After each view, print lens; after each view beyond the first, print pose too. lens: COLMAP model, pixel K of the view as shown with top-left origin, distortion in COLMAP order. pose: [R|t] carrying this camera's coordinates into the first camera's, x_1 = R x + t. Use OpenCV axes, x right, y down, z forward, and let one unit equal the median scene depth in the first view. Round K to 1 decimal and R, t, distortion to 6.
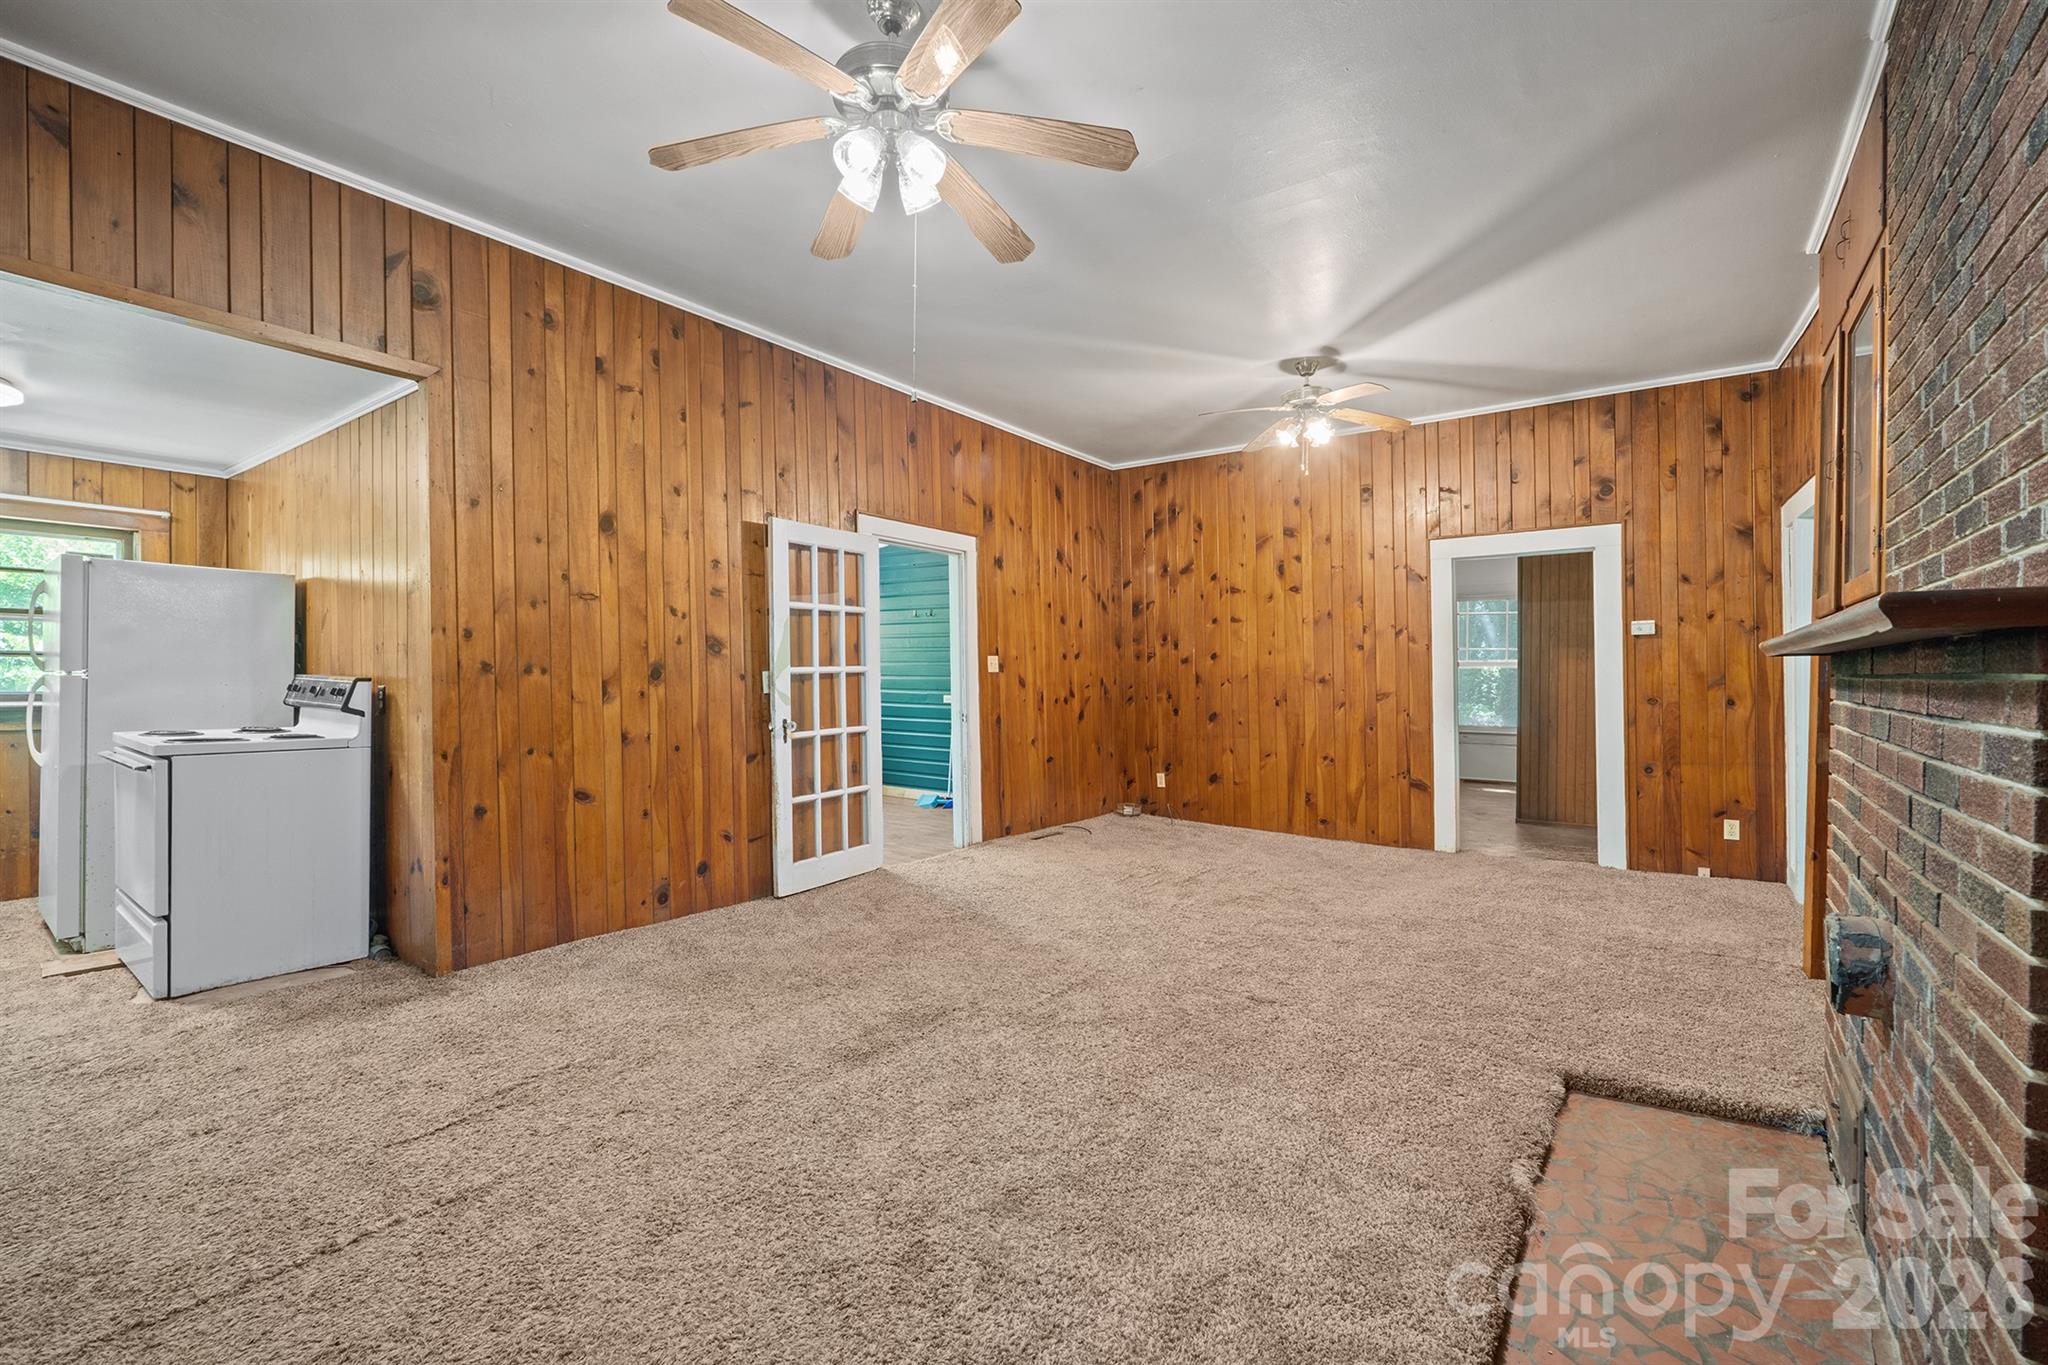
lens RADIAL K [[864.5, 0, 1024.5], [0, 864.5, 687.0], [0, 0, 1]] dist [-0.001809, -0.000203]
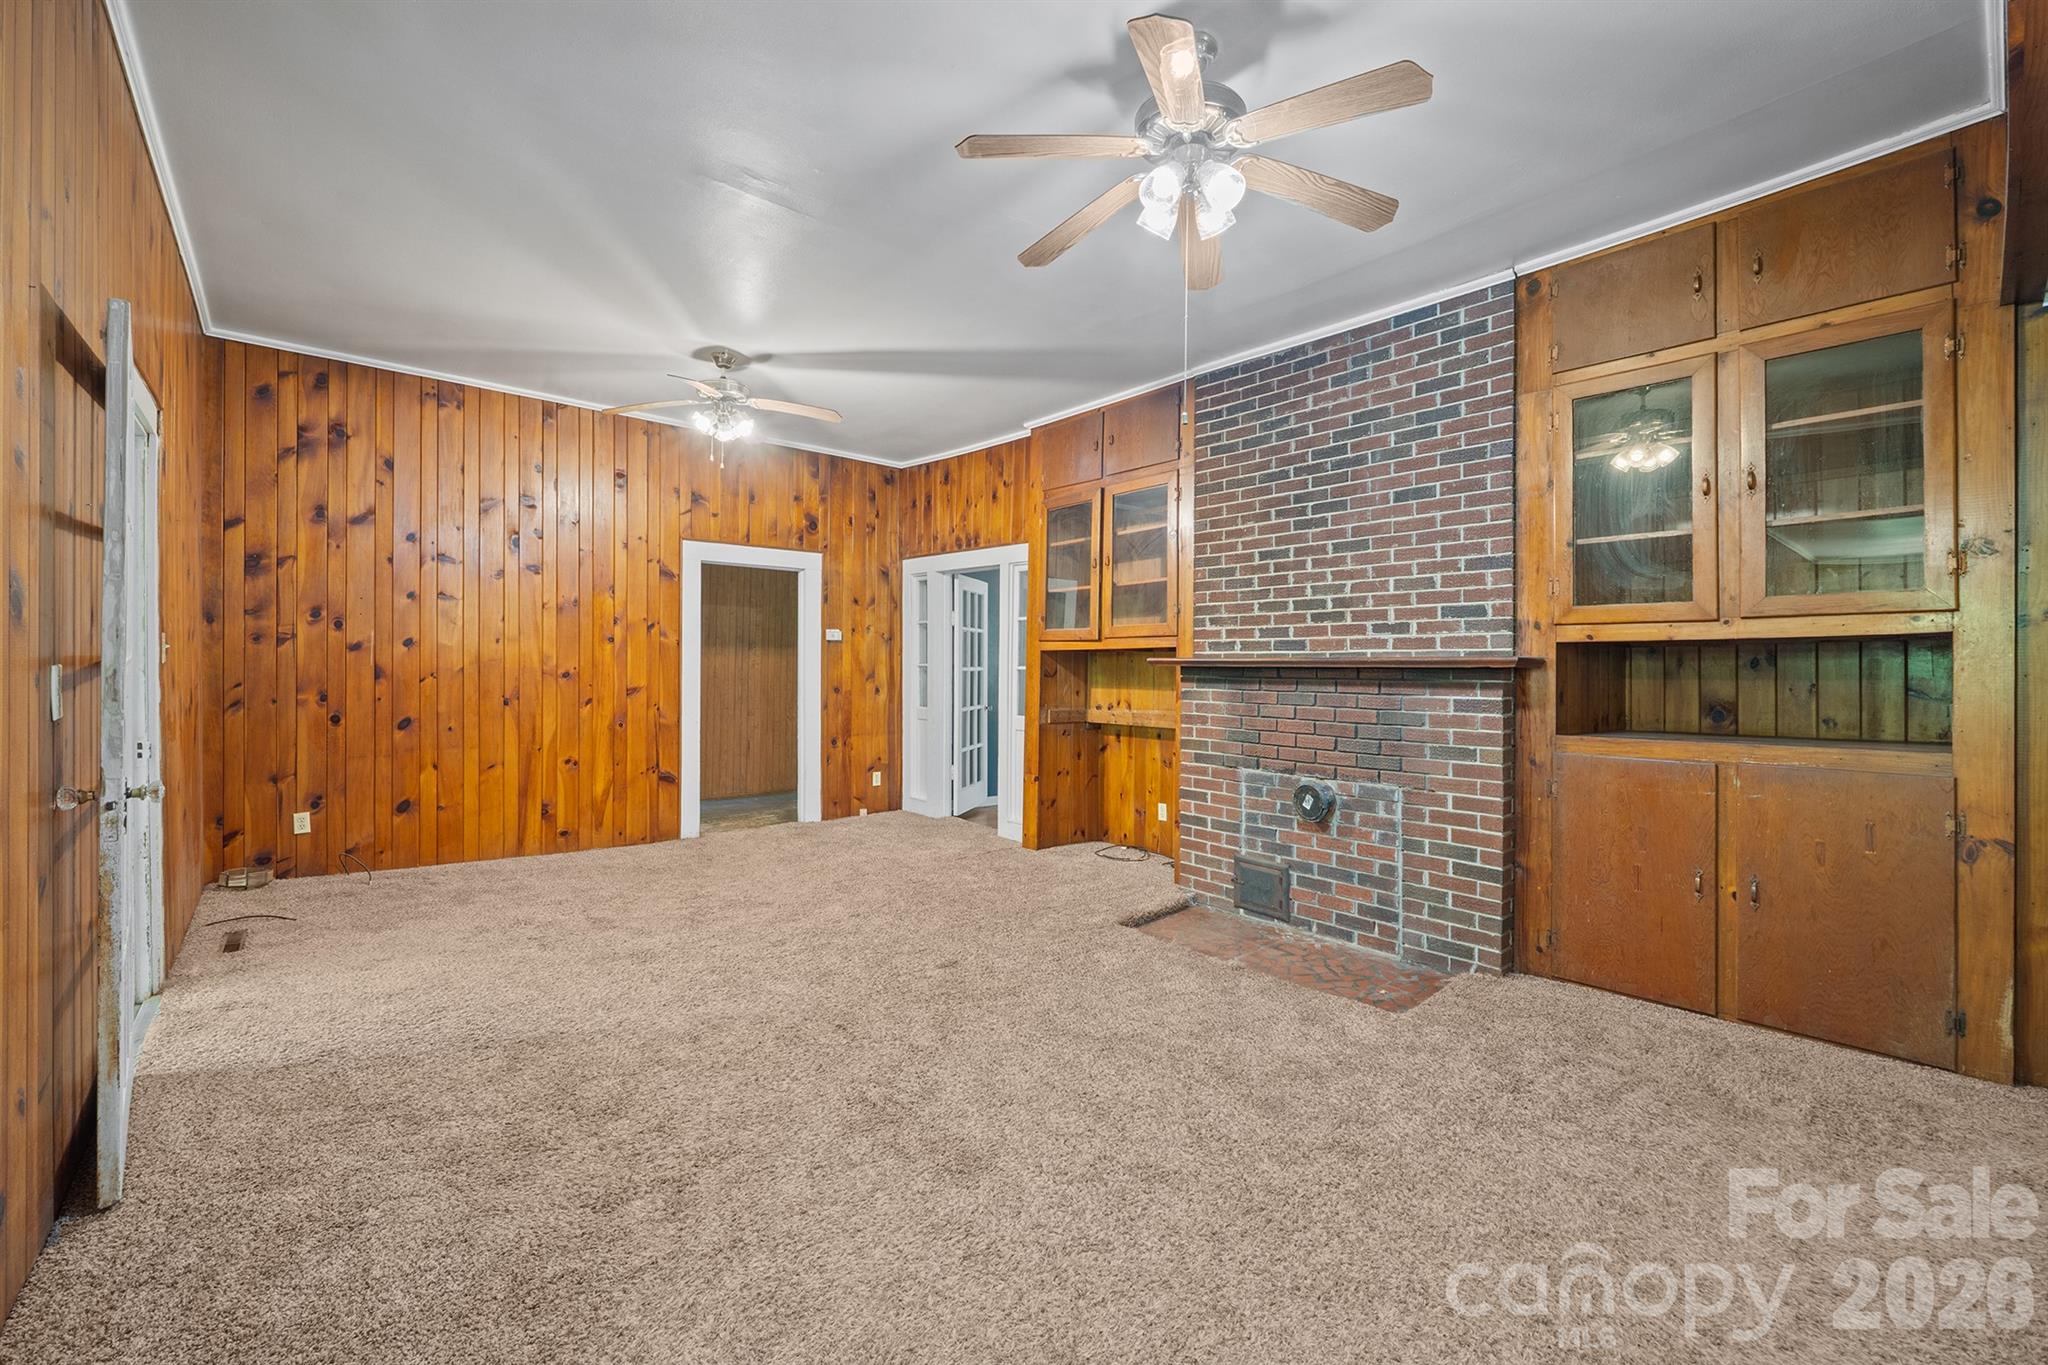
lens RADIAL K [[870.6, 0, 1036.6], [0, 870.6, 654.4], [0, 0, 1]] dist [-0.005921, -0.000526]
pose [[0.223763, 0.018303, 0.974472, -0.634619], [0.002281, 0.999811, -0.019302, -0.015391], [-0.974641, 0.006542, 0.223679, 0.495199]]
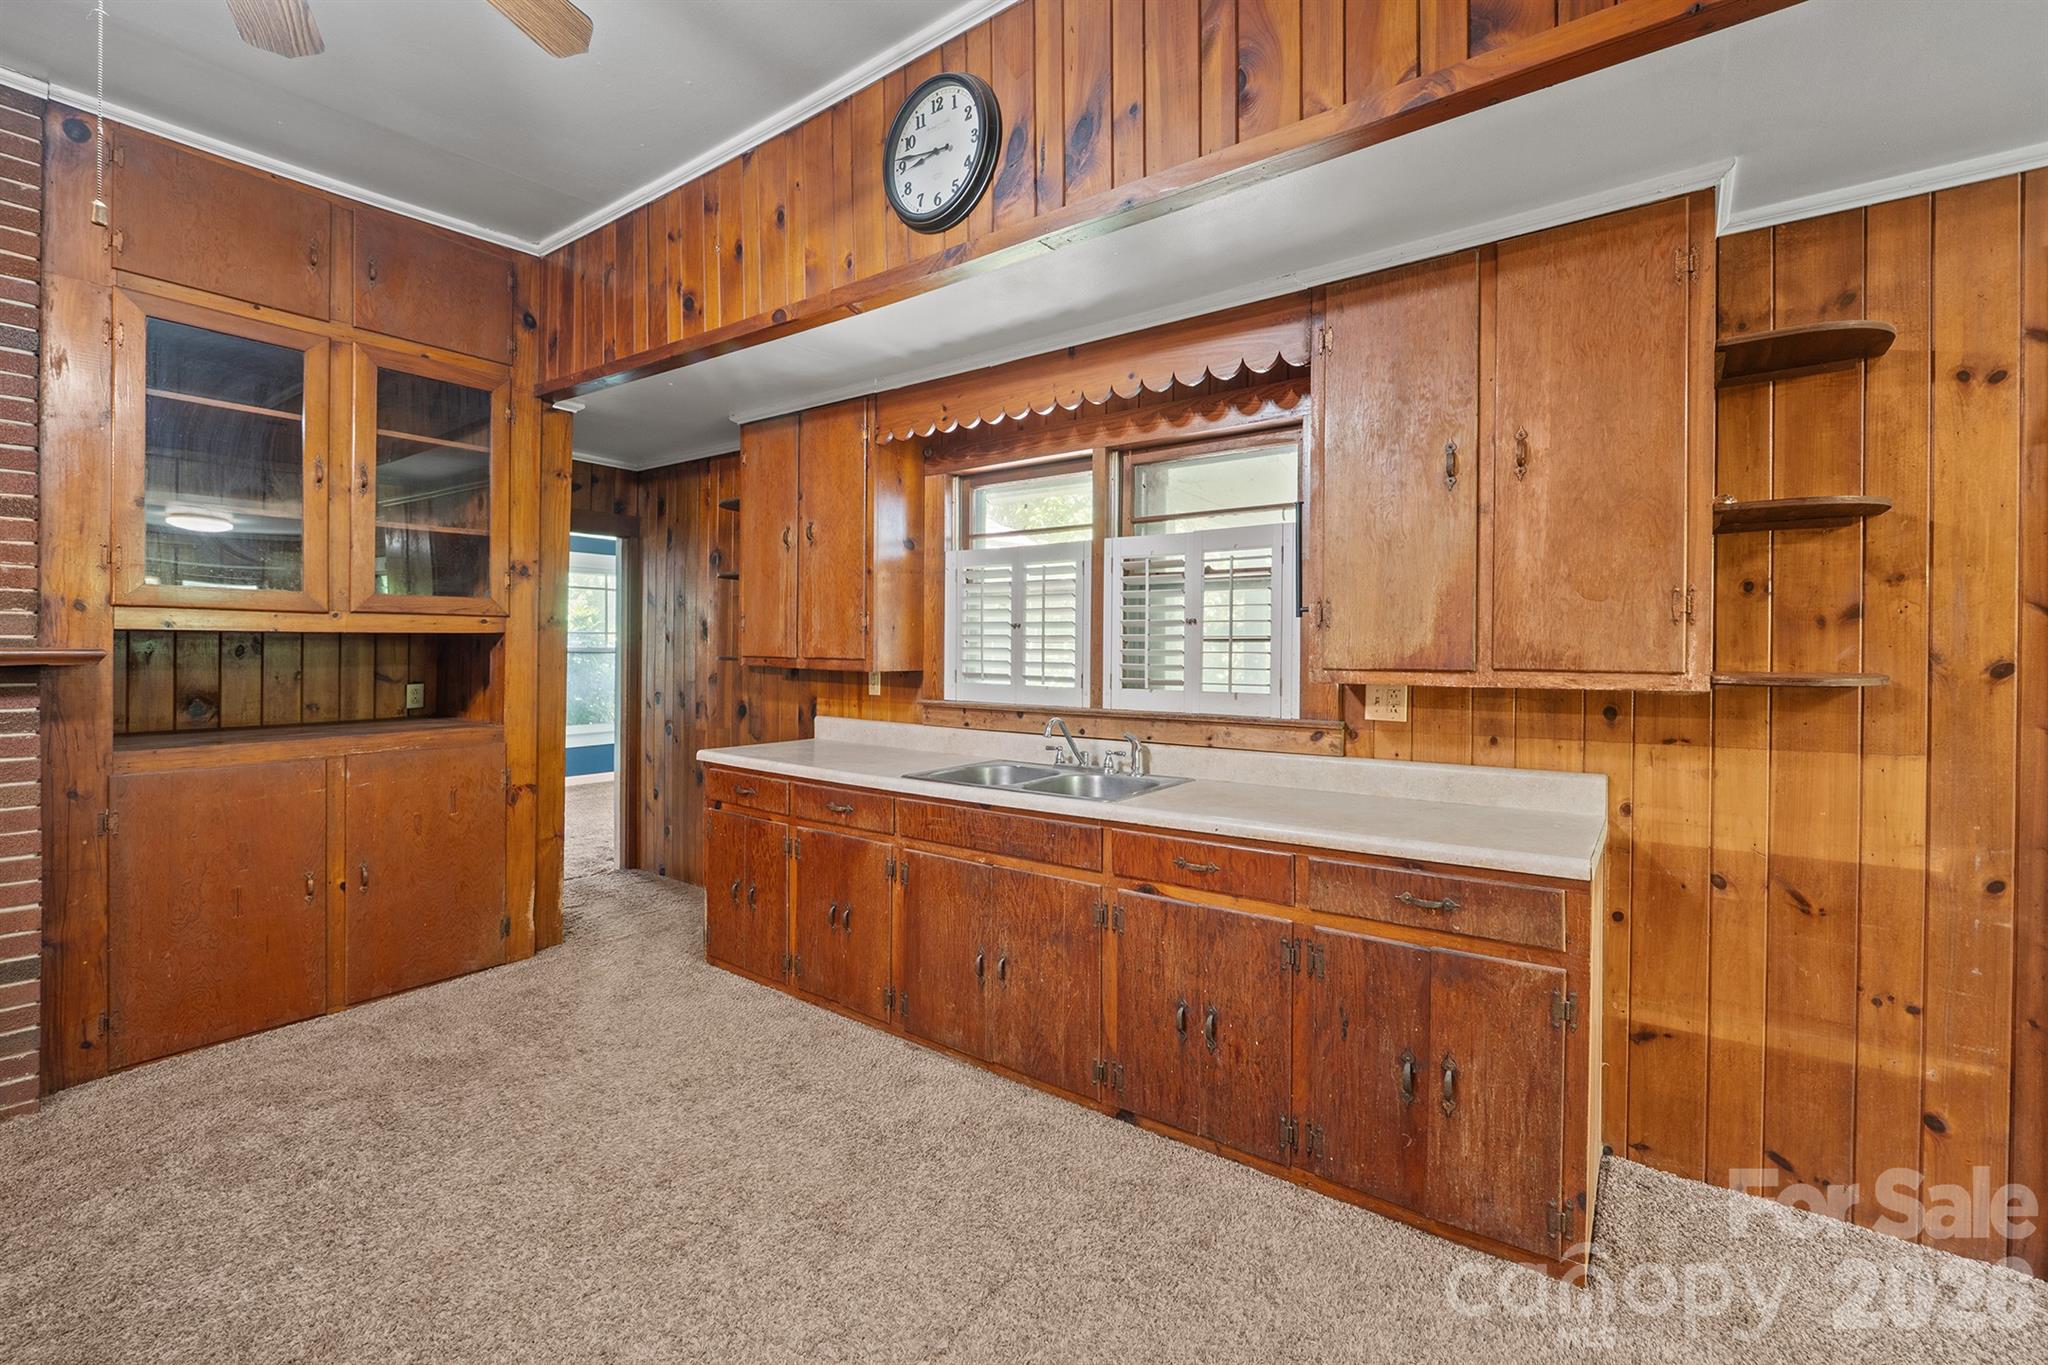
lens RADIAL K [[859.1, 0, 1029.1], [0, 859.1, 657.0], [0, 0, 1]] dist [-0.007306, -0.000344]
pose [[-0.999913, -0.011039, 0.007171, -0.376624], [-0.010889, 0.999727, 0.020692, -0.041963], [-0.007398, 0.020612, -0.999760, 0.806629]]
